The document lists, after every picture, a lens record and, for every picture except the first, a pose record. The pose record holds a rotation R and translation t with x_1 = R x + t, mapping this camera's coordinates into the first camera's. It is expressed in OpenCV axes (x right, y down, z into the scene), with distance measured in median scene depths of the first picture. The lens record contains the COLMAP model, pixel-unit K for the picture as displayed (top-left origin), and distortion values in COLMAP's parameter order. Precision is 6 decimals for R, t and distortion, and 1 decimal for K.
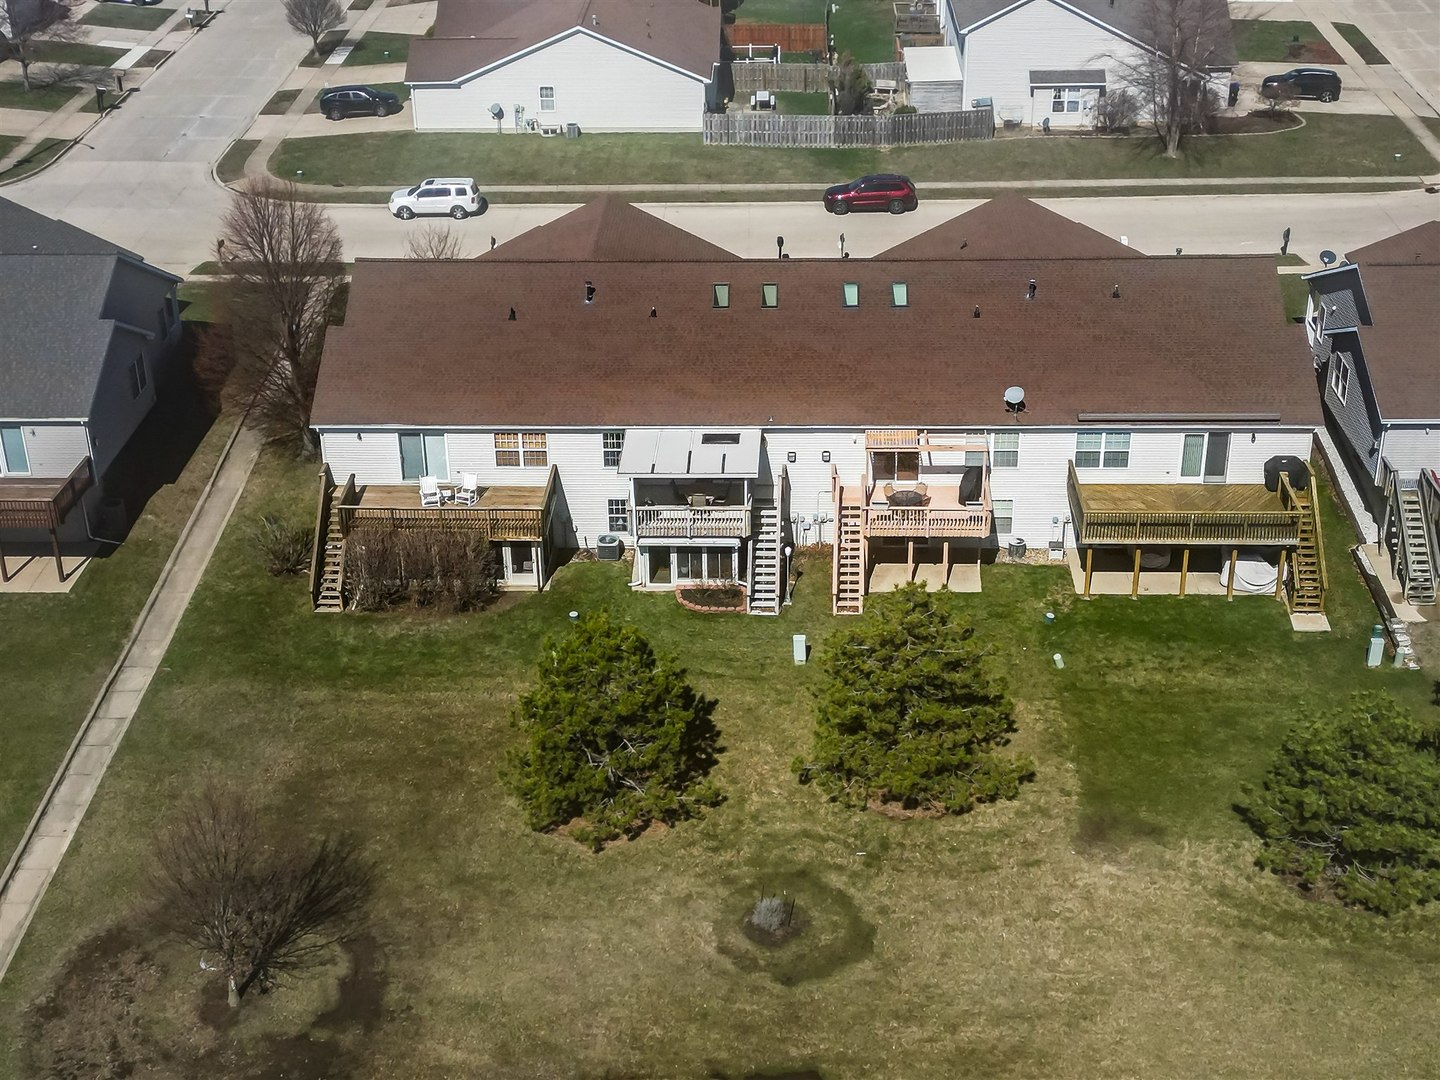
lens RADIAL K [[1963.3, 0, 710.3], [0, 1963.3, 546.8], [0, 0, 1]] dist [0.166807, -0.472502]
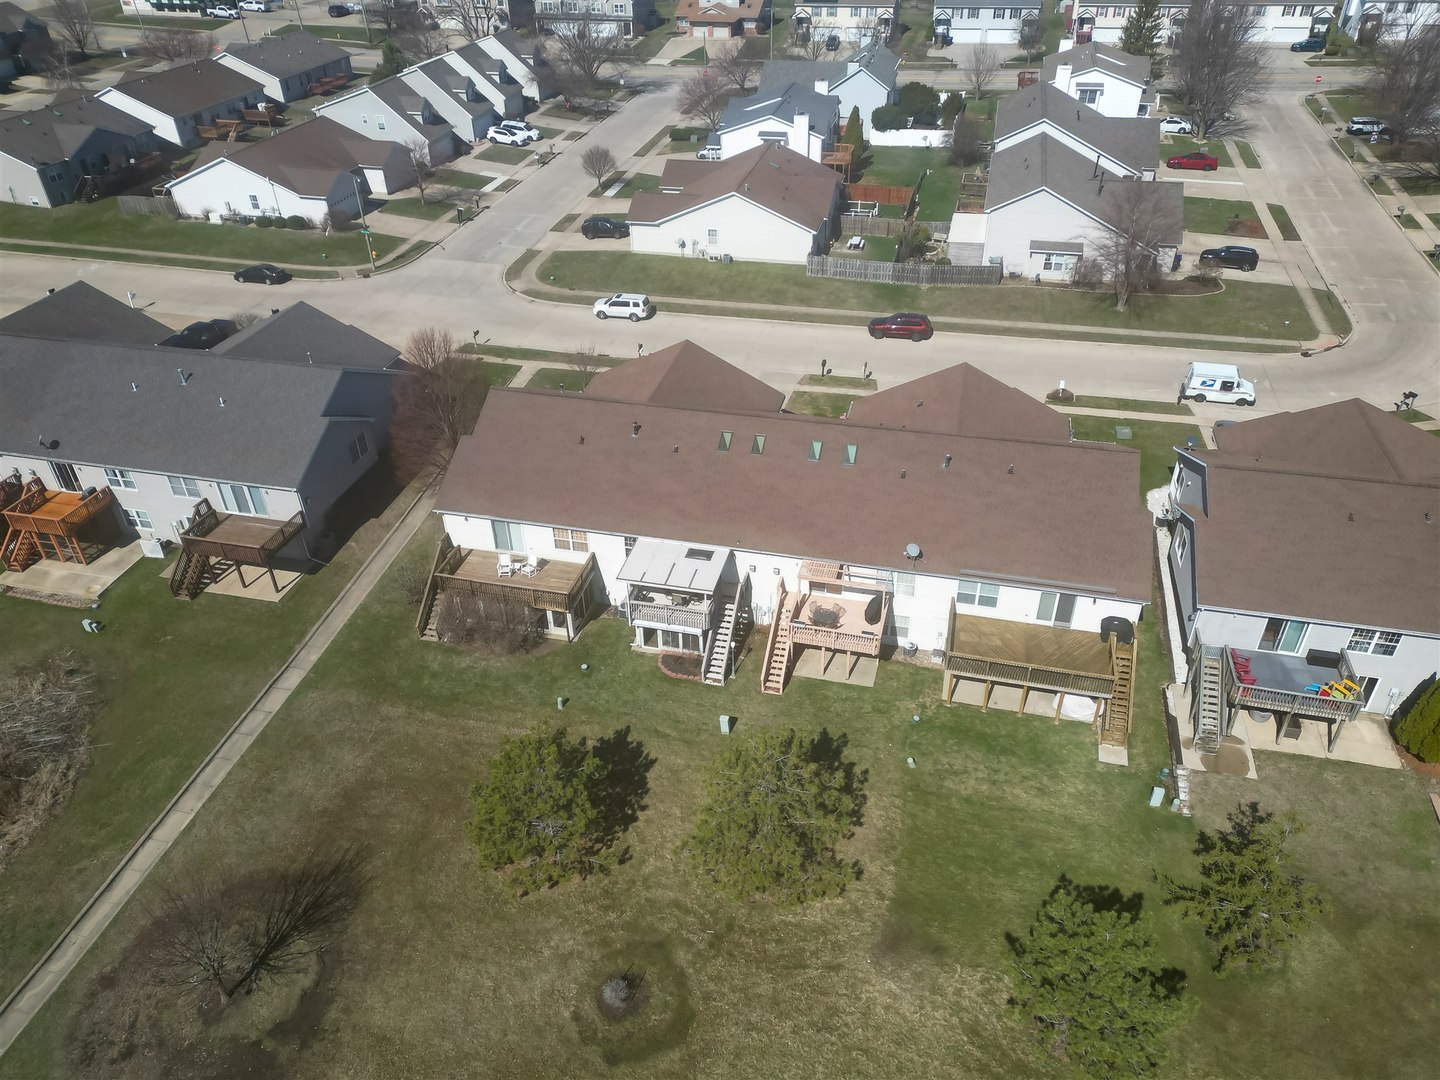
lens RADIAL K [[1010.1, 0, 720.0], [0, 1010.1, 540.0], [0, 0, 1]] dist [0.074879, -0.065046]
pose [[0.979282, 0.116341, -0.165743, 0.137725], [-0.093314, 0.985668, 0.140541, -0.167756], [0.179718, -0.122163, 0.976103, 0.298248]]
